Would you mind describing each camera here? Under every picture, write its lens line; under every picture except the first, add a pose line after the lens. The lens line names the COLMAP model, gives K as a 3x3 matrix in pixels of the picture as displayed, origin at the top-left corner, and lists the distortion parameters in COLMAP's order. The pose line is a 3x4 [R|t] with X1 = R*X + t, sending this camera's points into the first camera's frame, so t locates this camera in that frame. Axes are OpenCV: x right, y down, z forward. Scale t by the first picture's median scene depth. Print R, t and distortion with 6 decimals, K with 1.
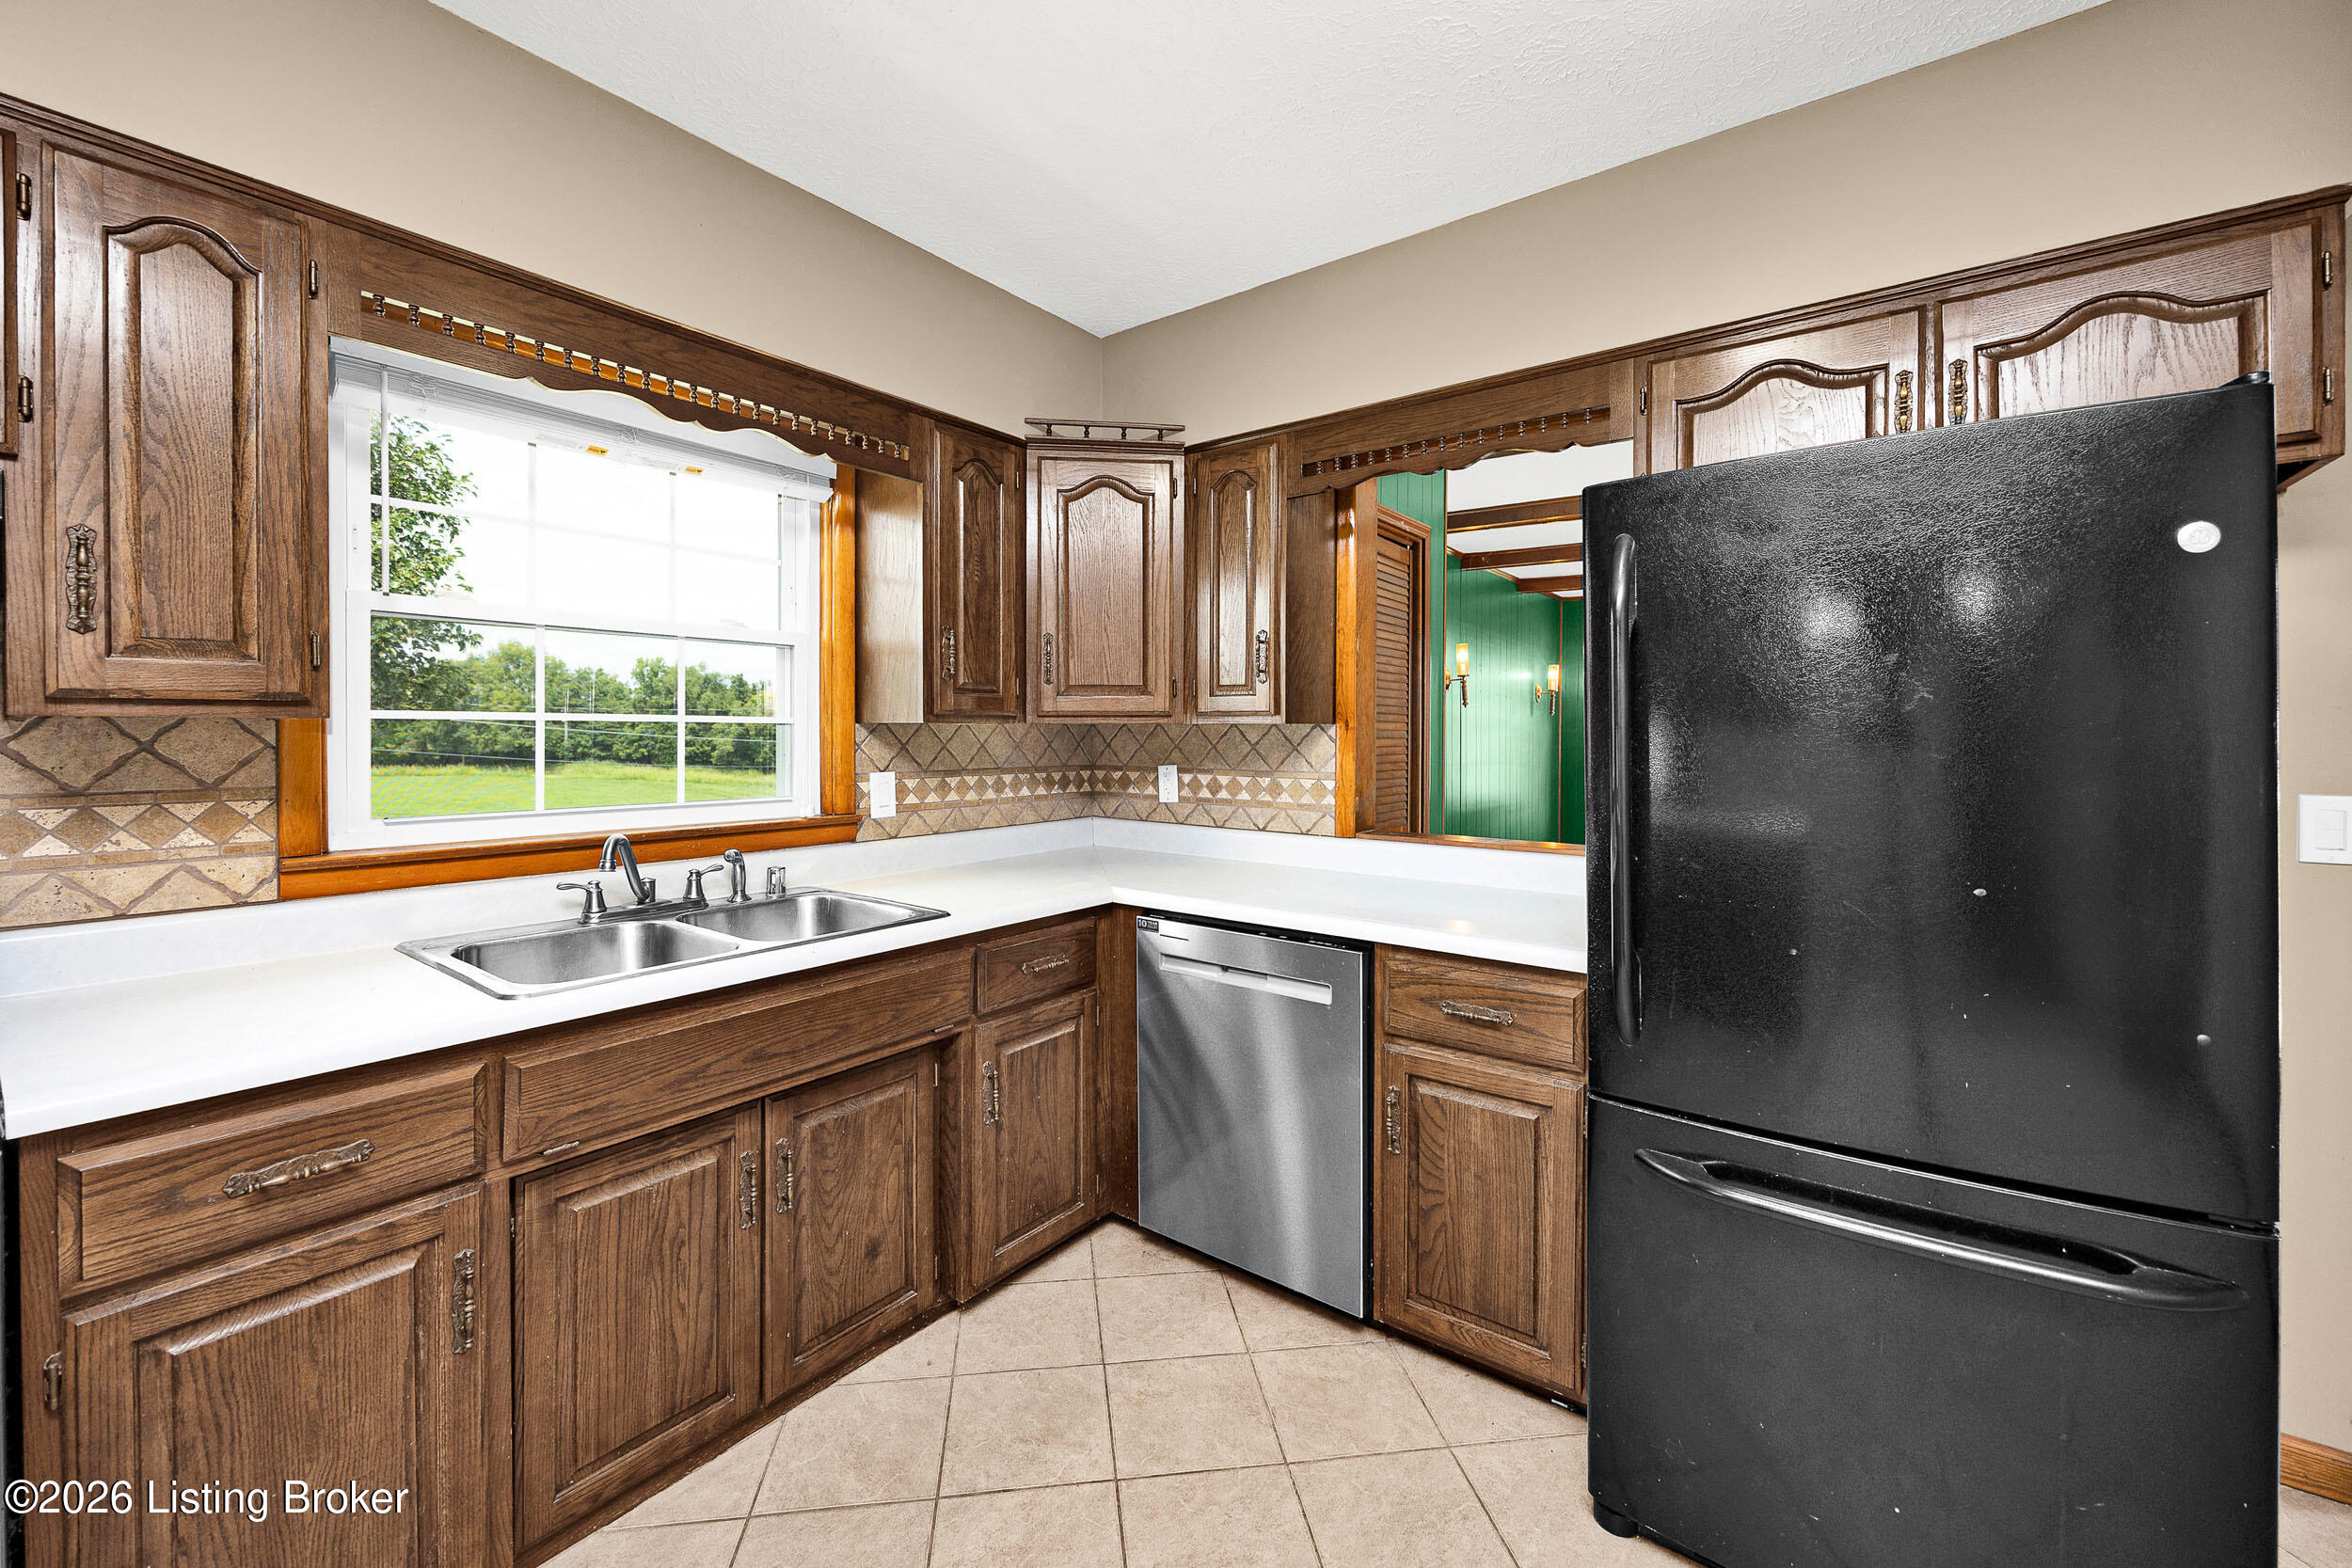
lens RADIAL K [[954.8, 0, 1163.7], [0, 954.8, 736.4], [0, 0, 1]] dist [-0.003781, -0.000116]
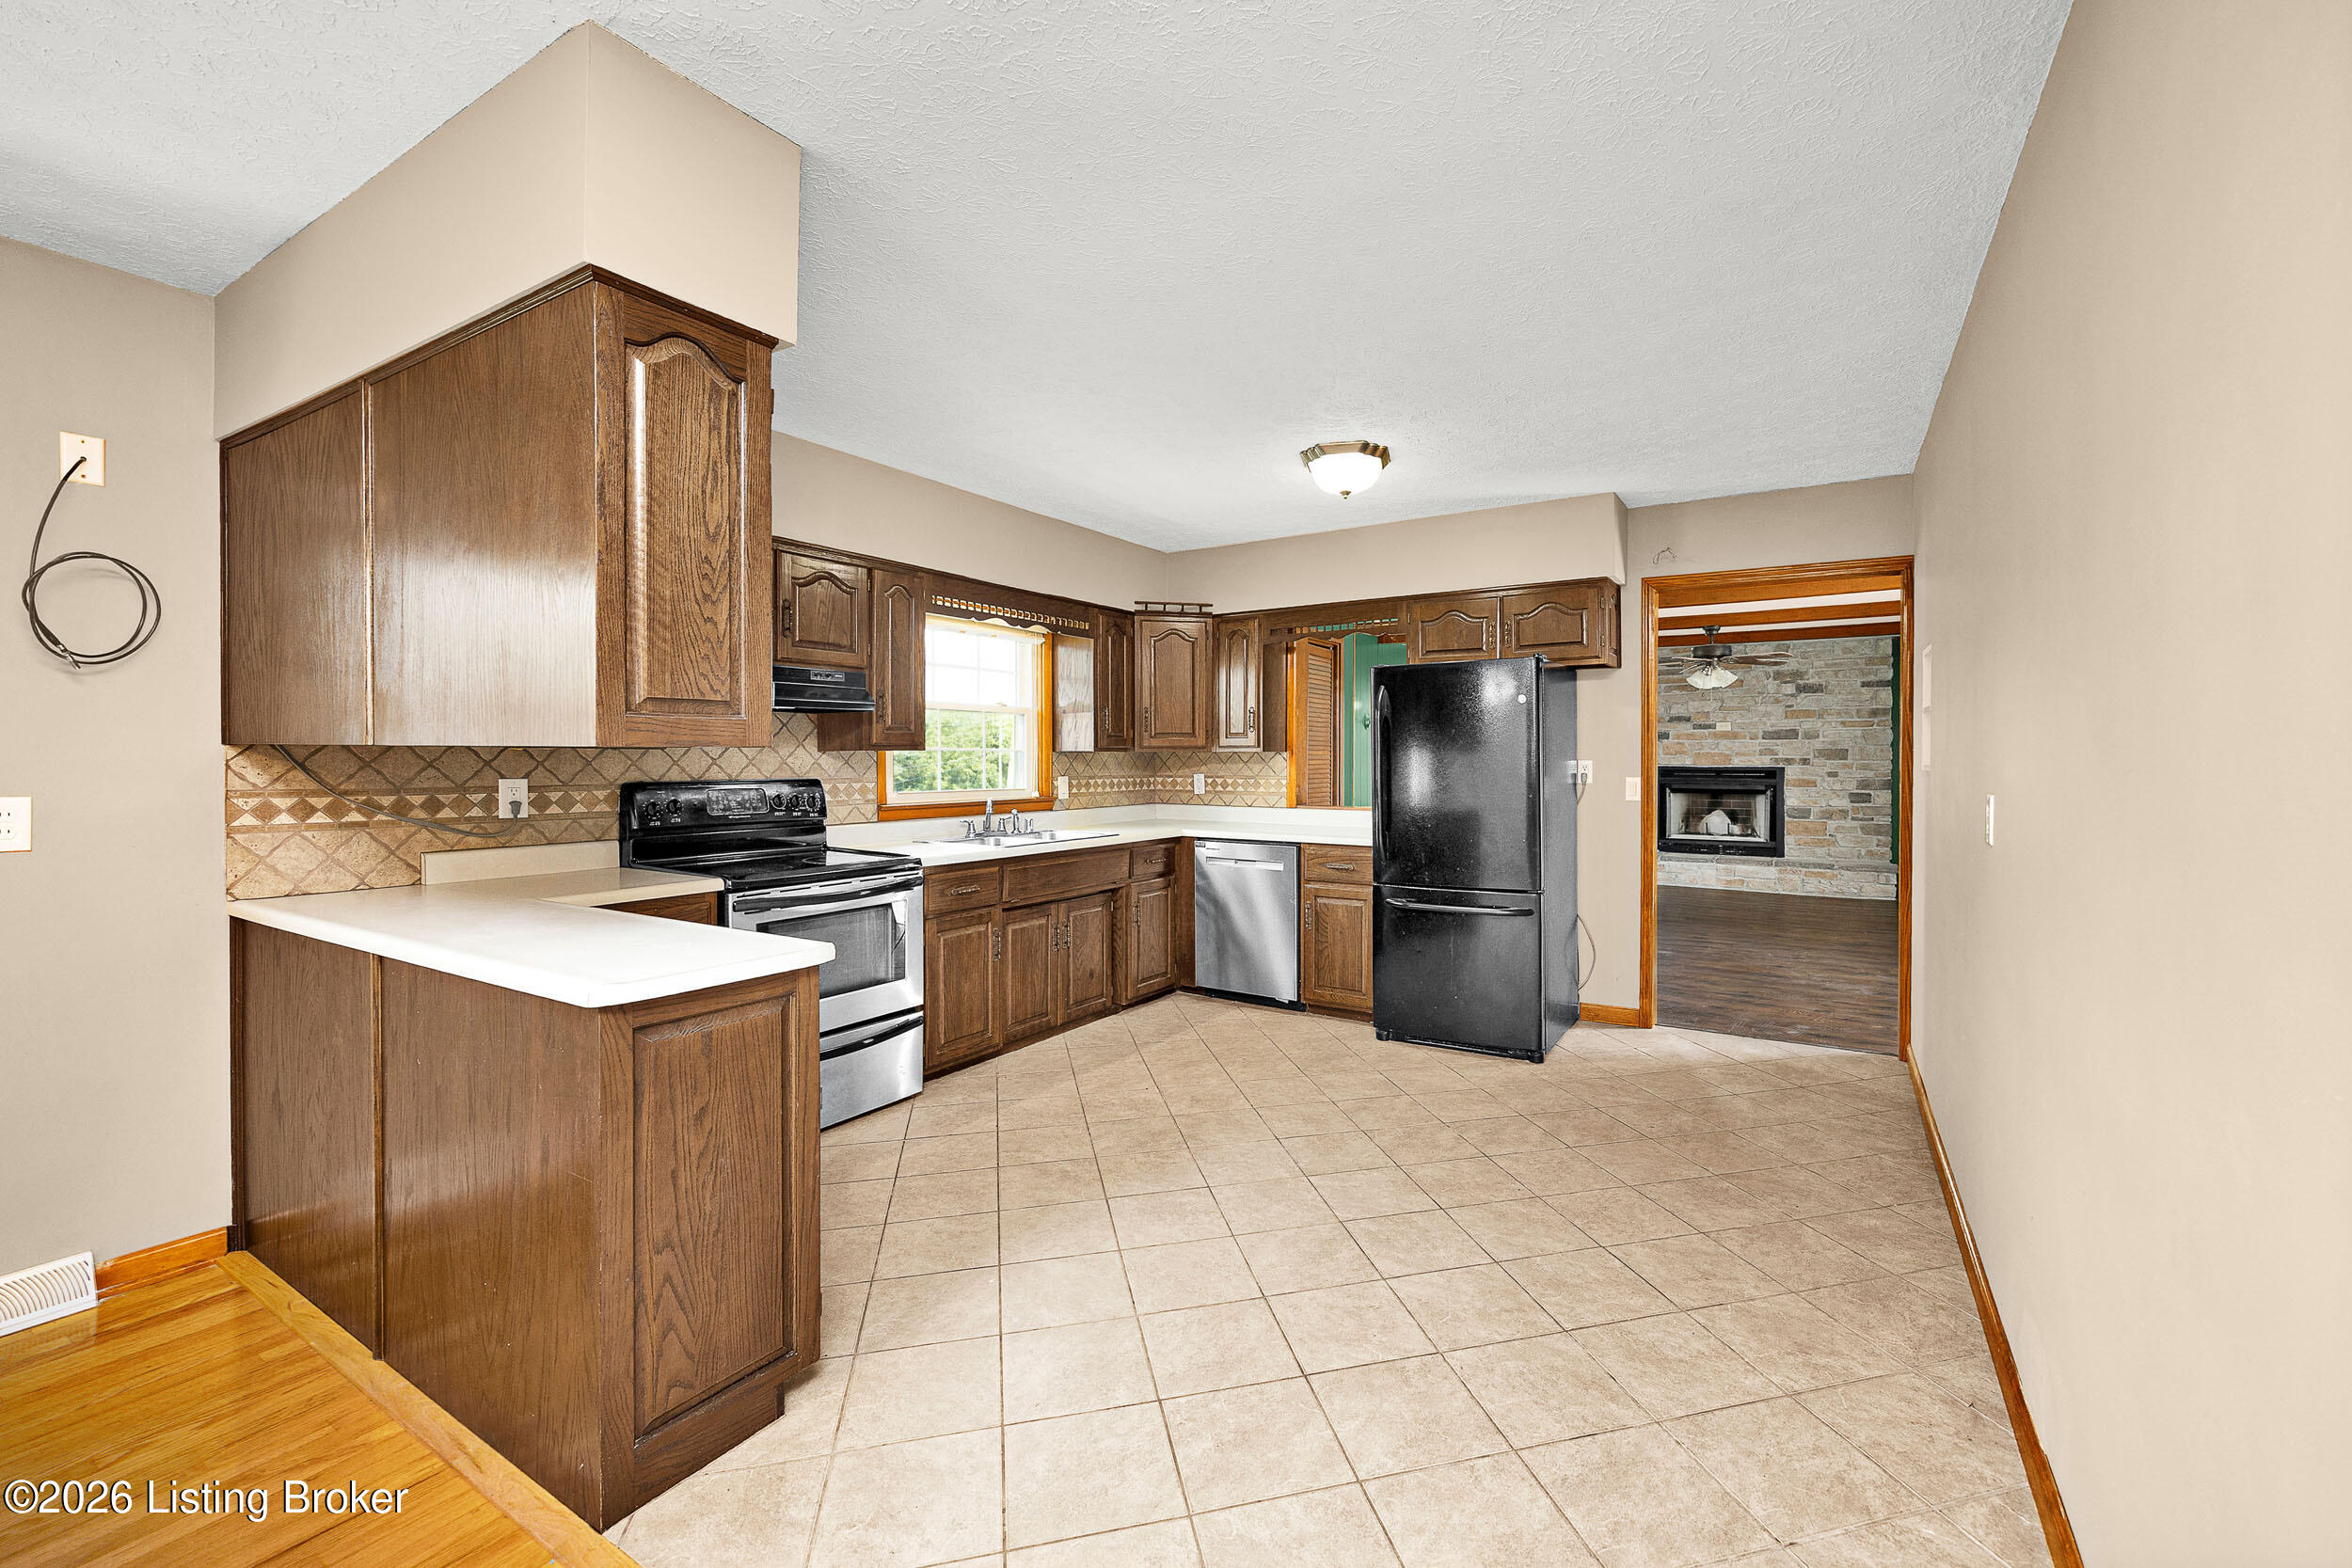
lens RADIAL K [[954.8, 0, 1240.7], [0, 954.8, 769.4], [0, 0, 1]] dist [-0.003781, -0.000116]
pose [[0.993568, -0.004712, 0.113142, -0.158123], [0.003865, 0.999963, 0.007705, 0.009626], [-0.113174, -0.007218, 0.993549, -1.085191]]
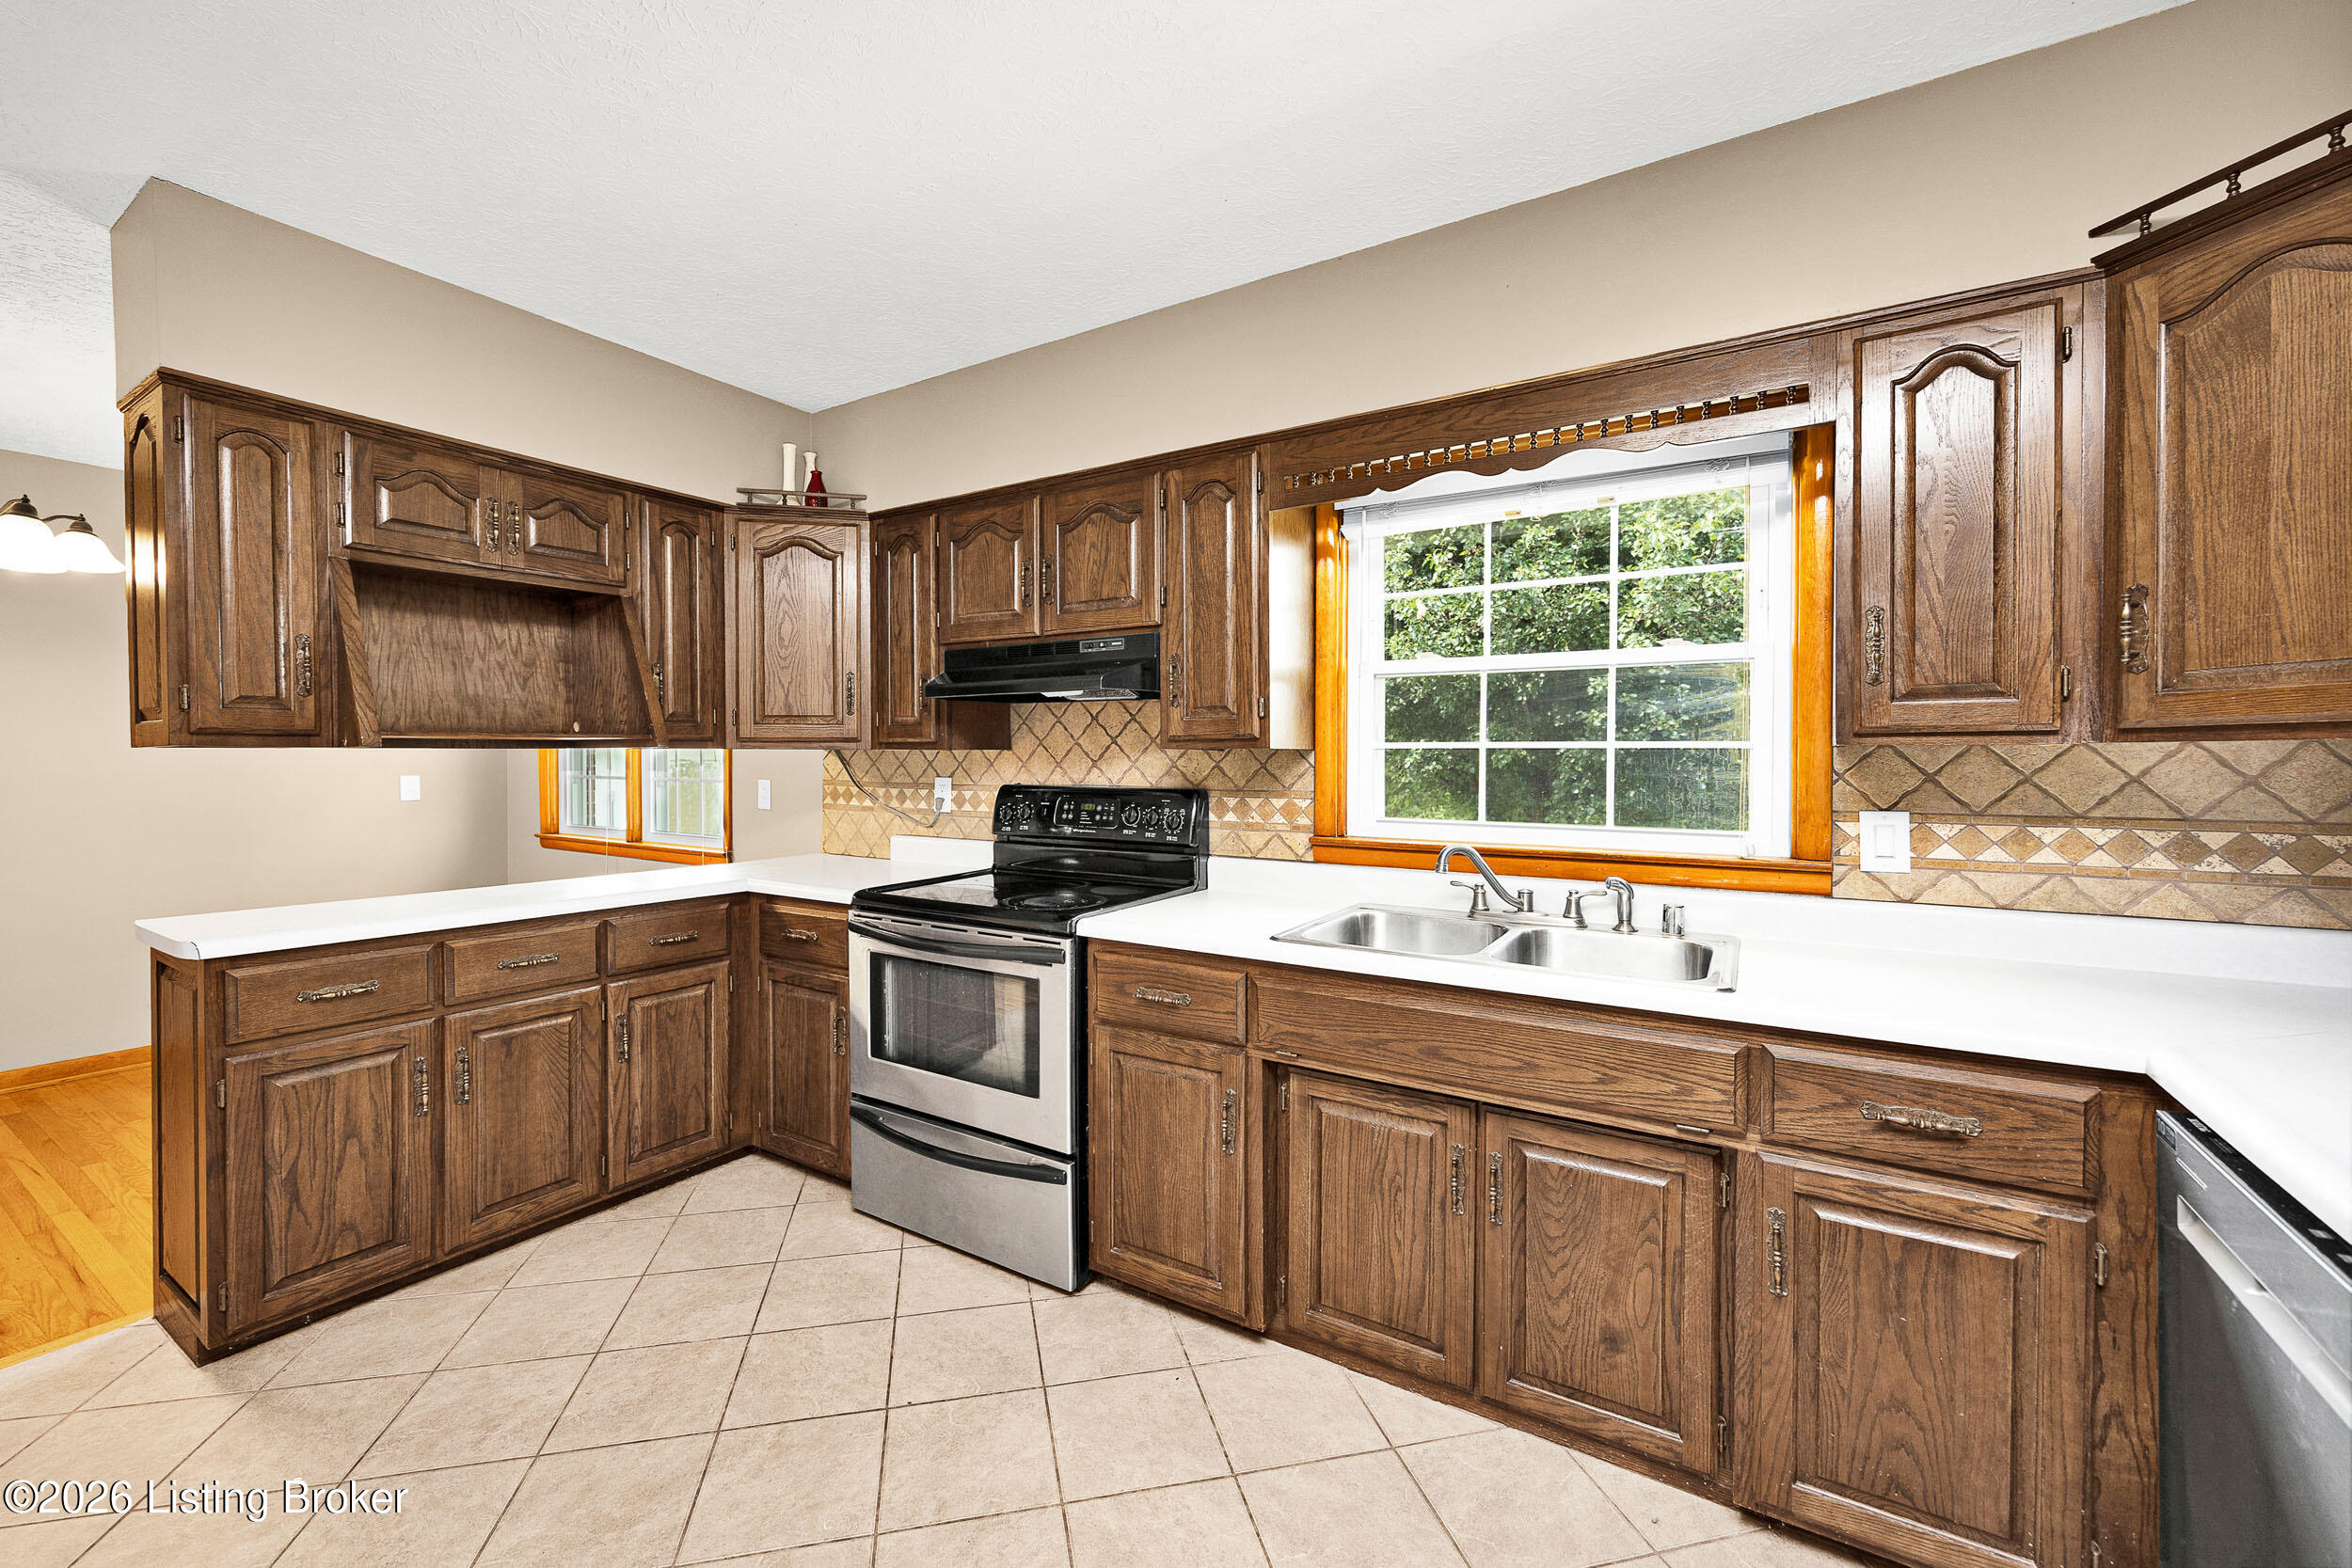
lens RADIAL K [[954.8, 0, 1177.1], [0, 954.8, 771.7], [0, 0, 1]] dist [-0.003781, -0.000116]
pose [[0.086257, 0.010985, -0.996212, 0.418031], [-0.007436, 0.999918, 0.010382, 0.003040], [0.996245, 0.006512, 0.086331, 0.402836]]
